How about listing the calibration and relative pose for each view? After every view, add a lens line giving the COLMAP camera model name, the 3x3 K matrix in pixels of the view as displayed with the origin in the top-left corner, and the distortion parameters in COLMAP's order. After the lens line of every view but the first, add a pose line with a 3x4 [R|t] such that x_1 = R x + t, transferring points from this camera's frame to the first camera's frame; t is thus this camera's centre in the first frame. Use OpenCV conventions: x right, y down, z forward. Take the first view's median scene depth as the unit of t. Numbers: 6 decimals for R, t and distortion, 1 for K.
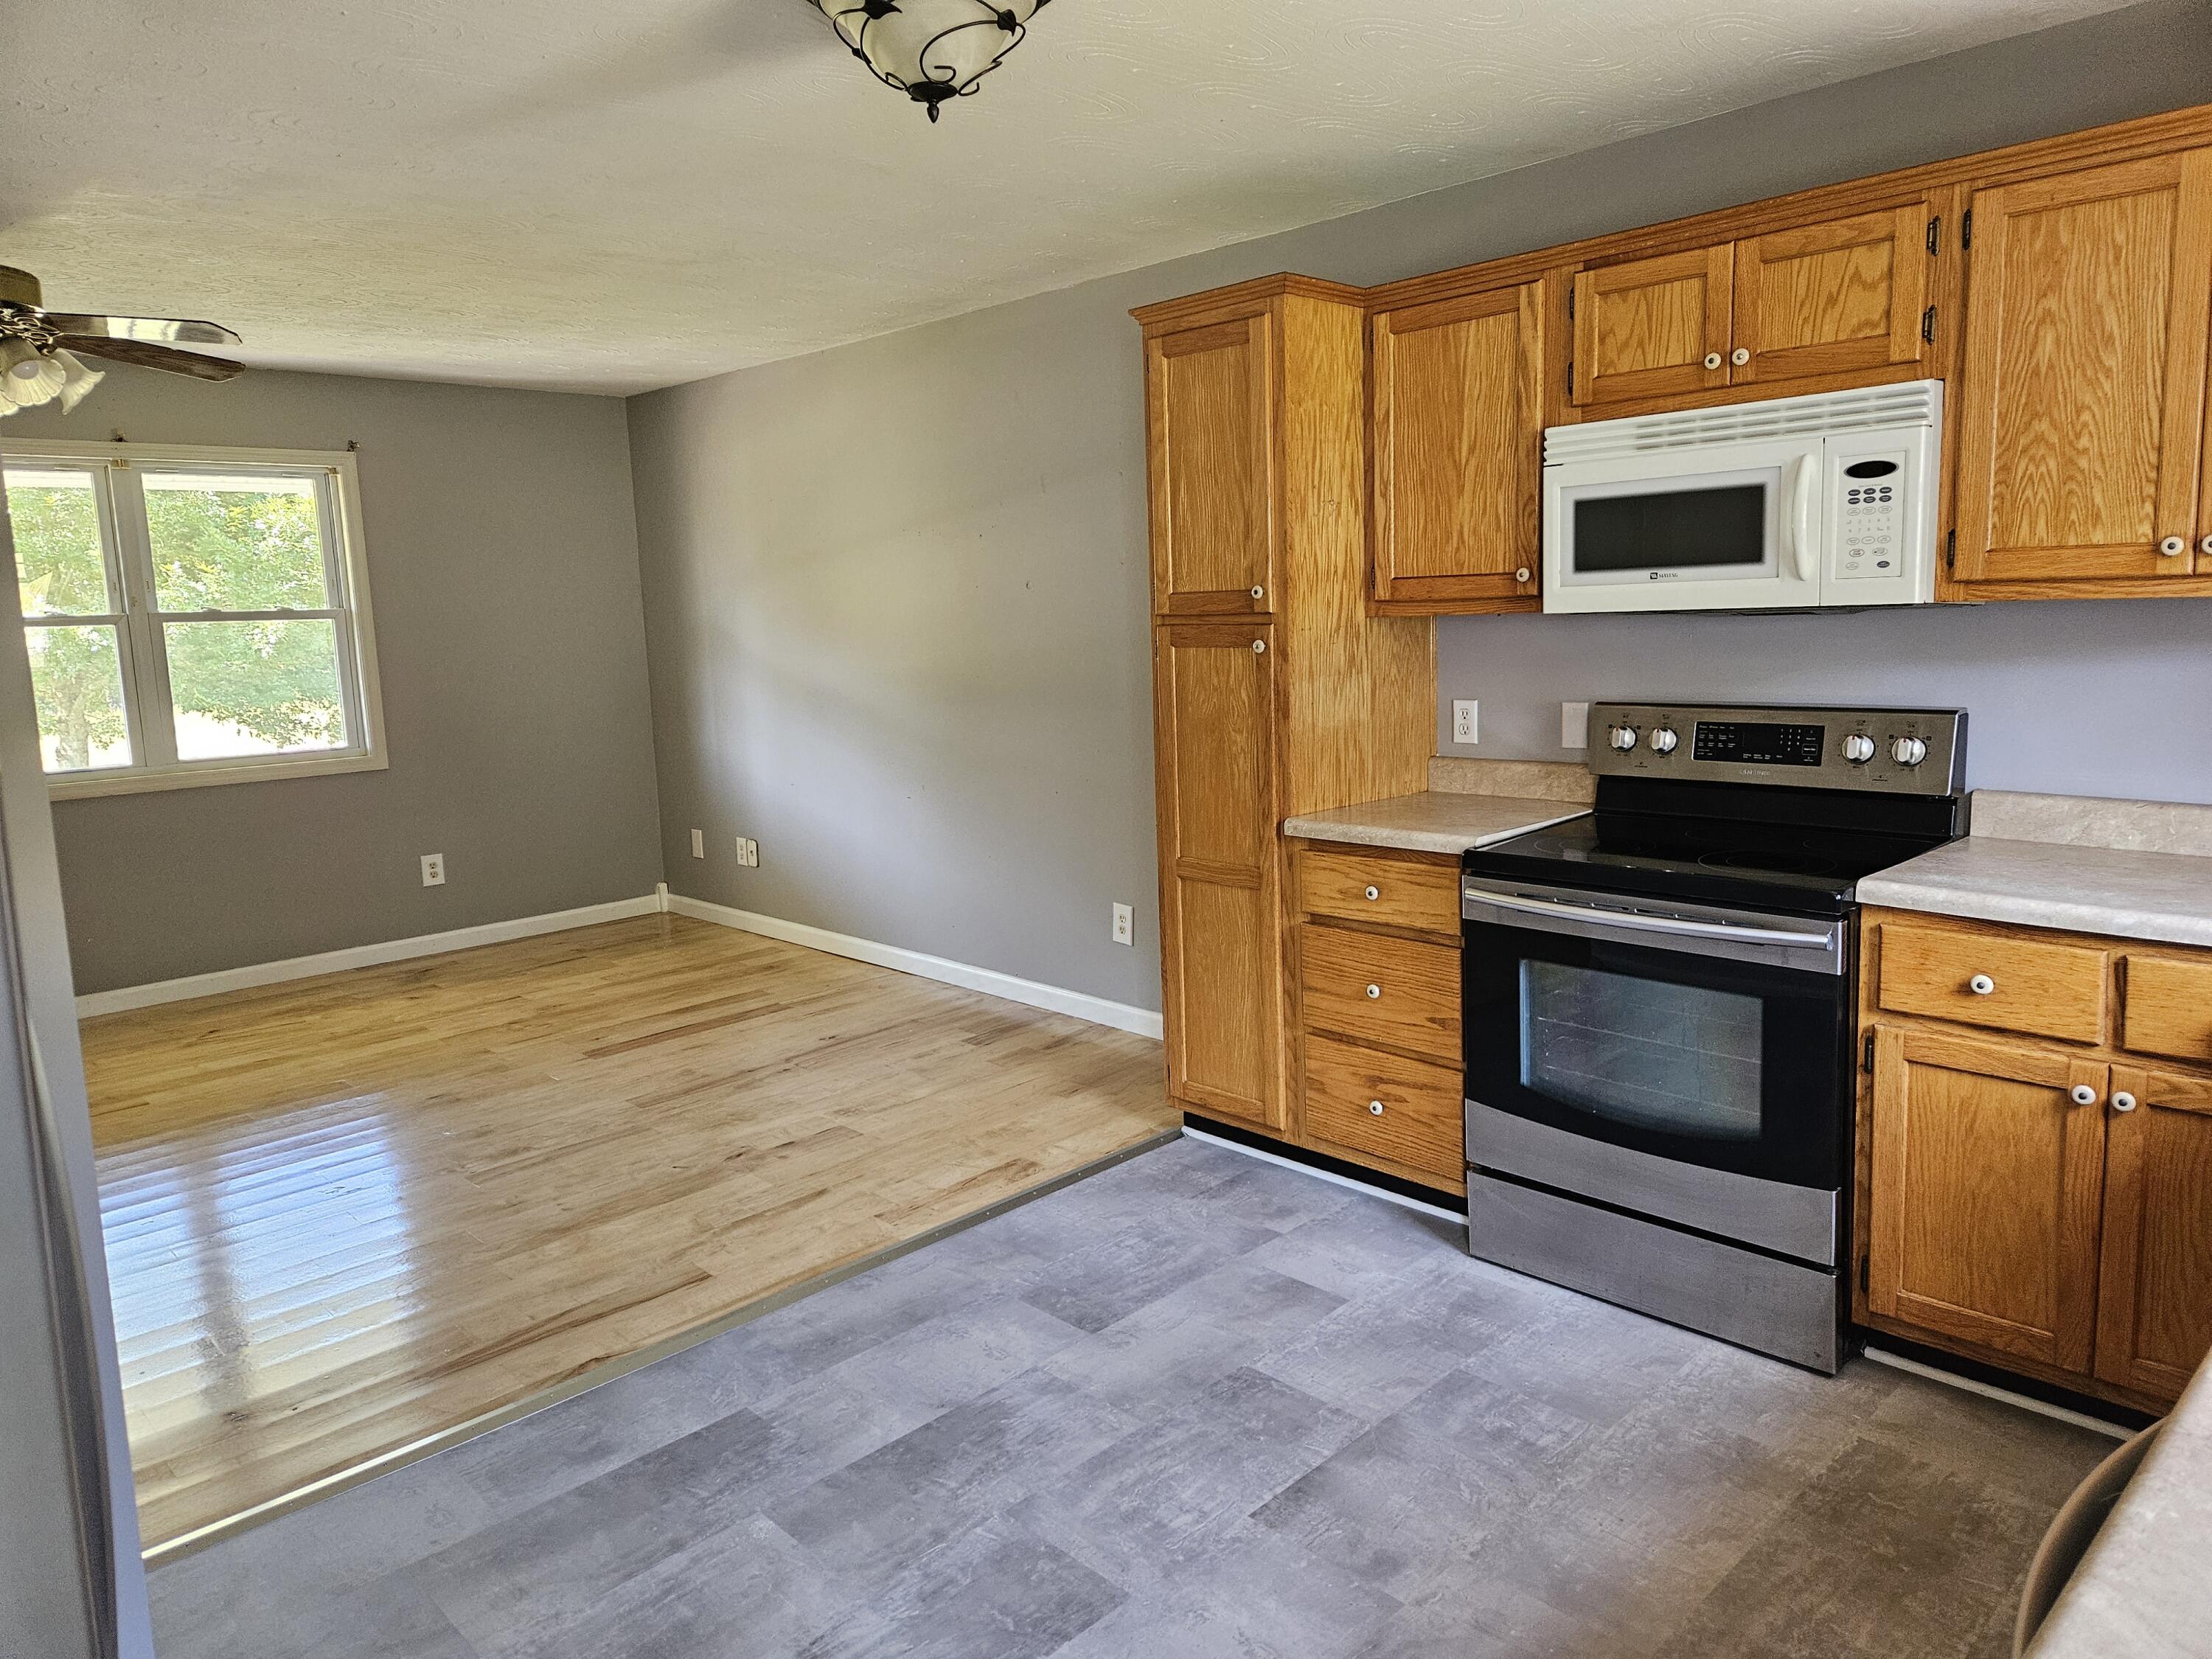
lens RADIAL K [[1474.3, 0, 1110.5], [0, 1474.3, 807.3], [0, 0, 1]] dist [0.078283, -0.062632]
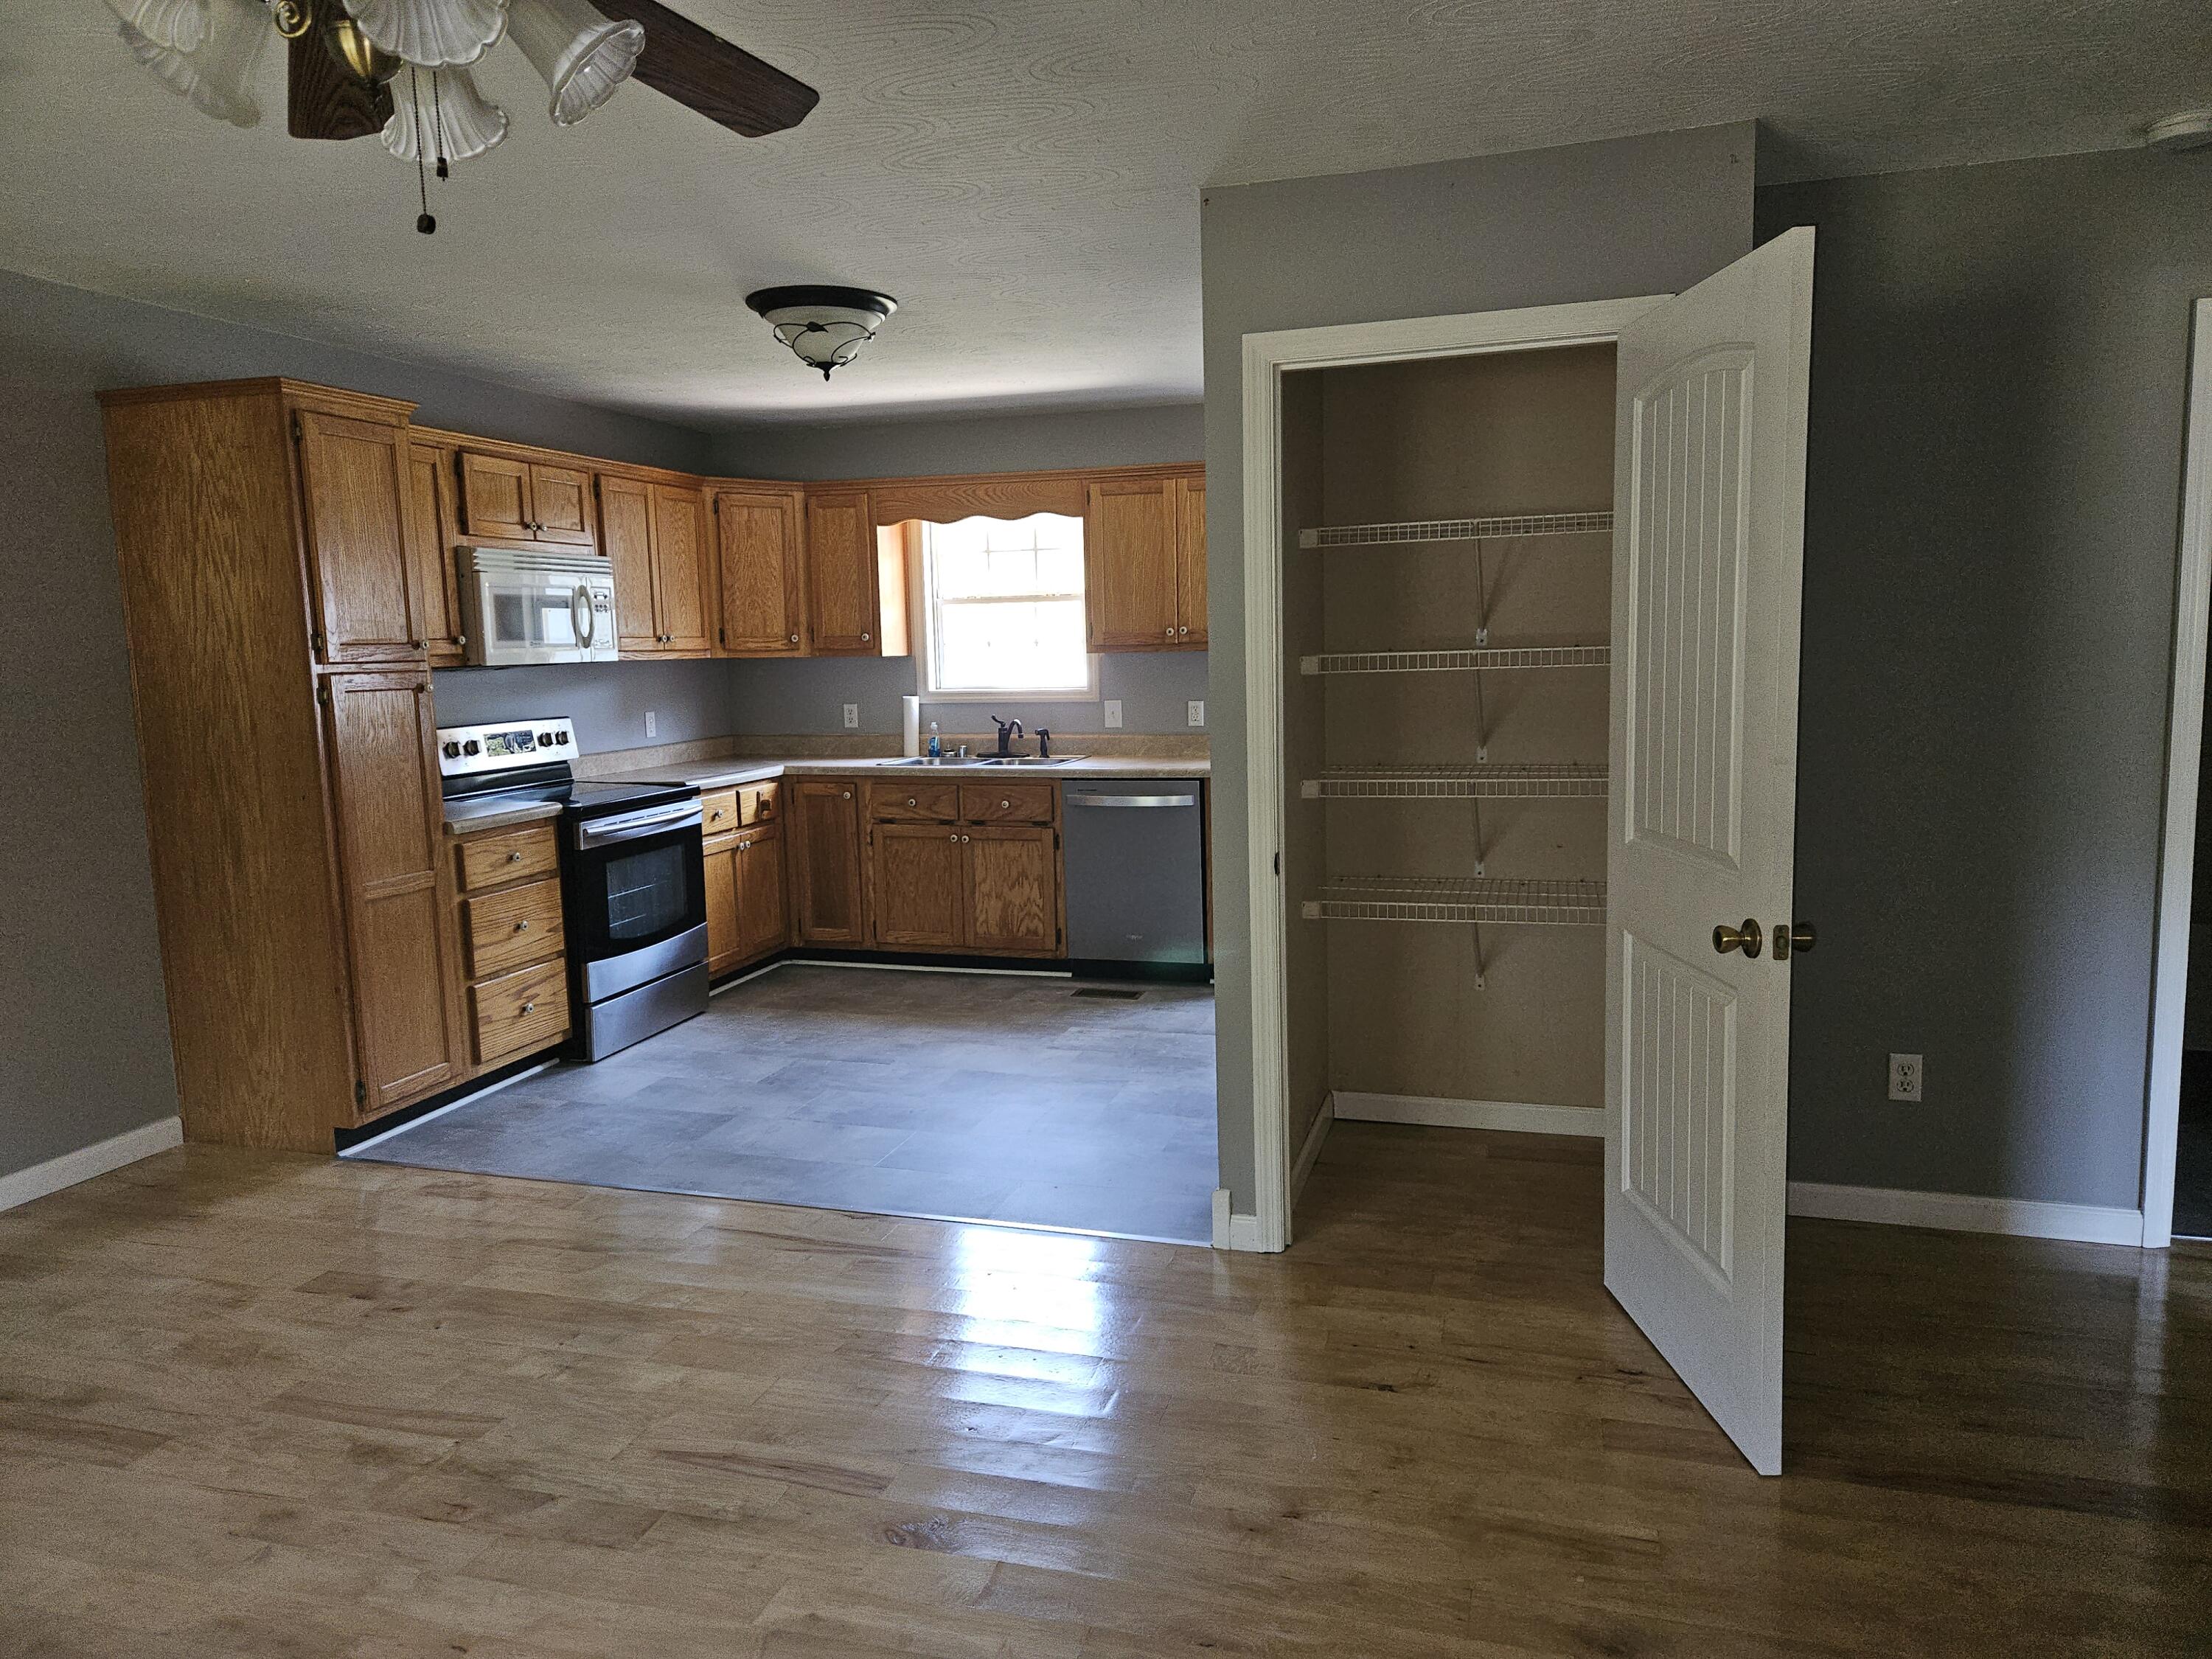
lens RADIAL K [[1474.3, 0, 1112.4], [0, 1474.3, 824.3], [0, 0, 1]] dist [0.078283, -0.062632]
pose [[-0.489787, -0.063041, 0.869560, -1.319722], [0.162858, 0.973211, 0.162287, -0.109710], [-0.856496, 0.221101, -0.466400, 1.141854]]
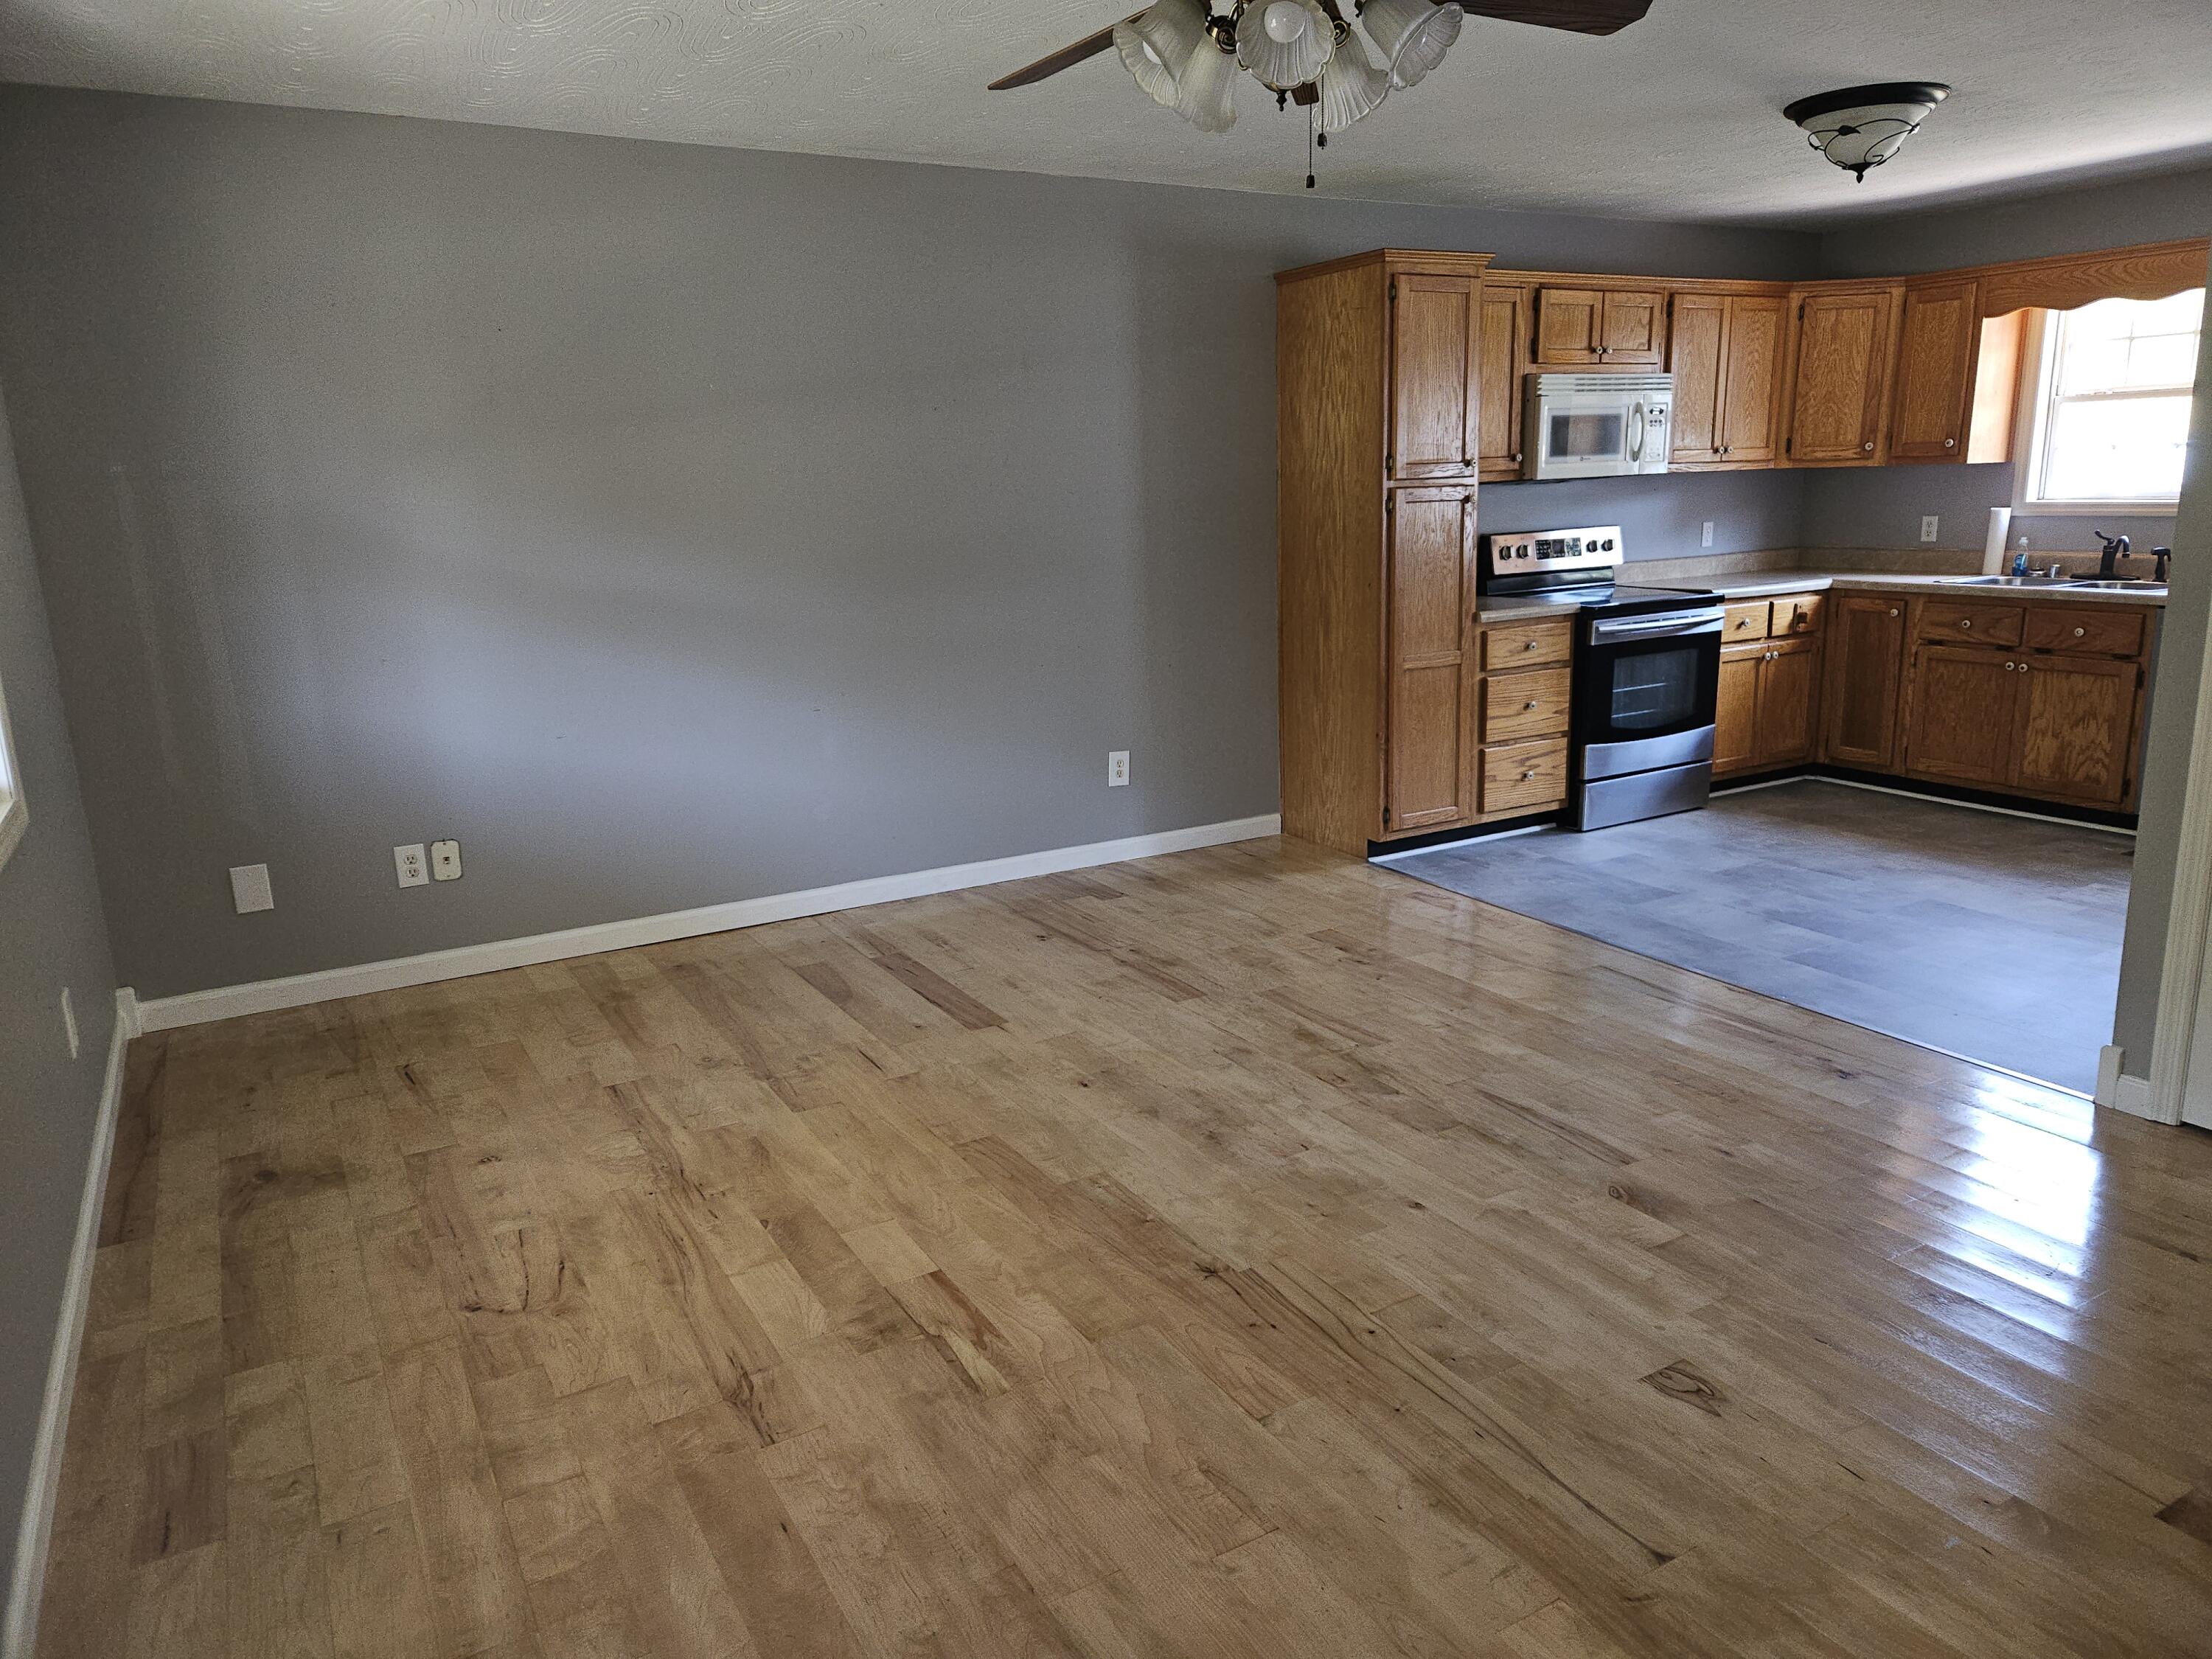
lens RADIAL K [[1474.3, 0, 1127.4], [0, 1474.3, 824.6], [0, 0, 1]] dist [0.078283, -0.062632]
pose [[0.236500, -0.192961, 0.952278, -1.538625], [0.157880, 0.974688, 0.158292, -0.081806], [-0.958719, 0.112910, 0.260979, 0.998529]]
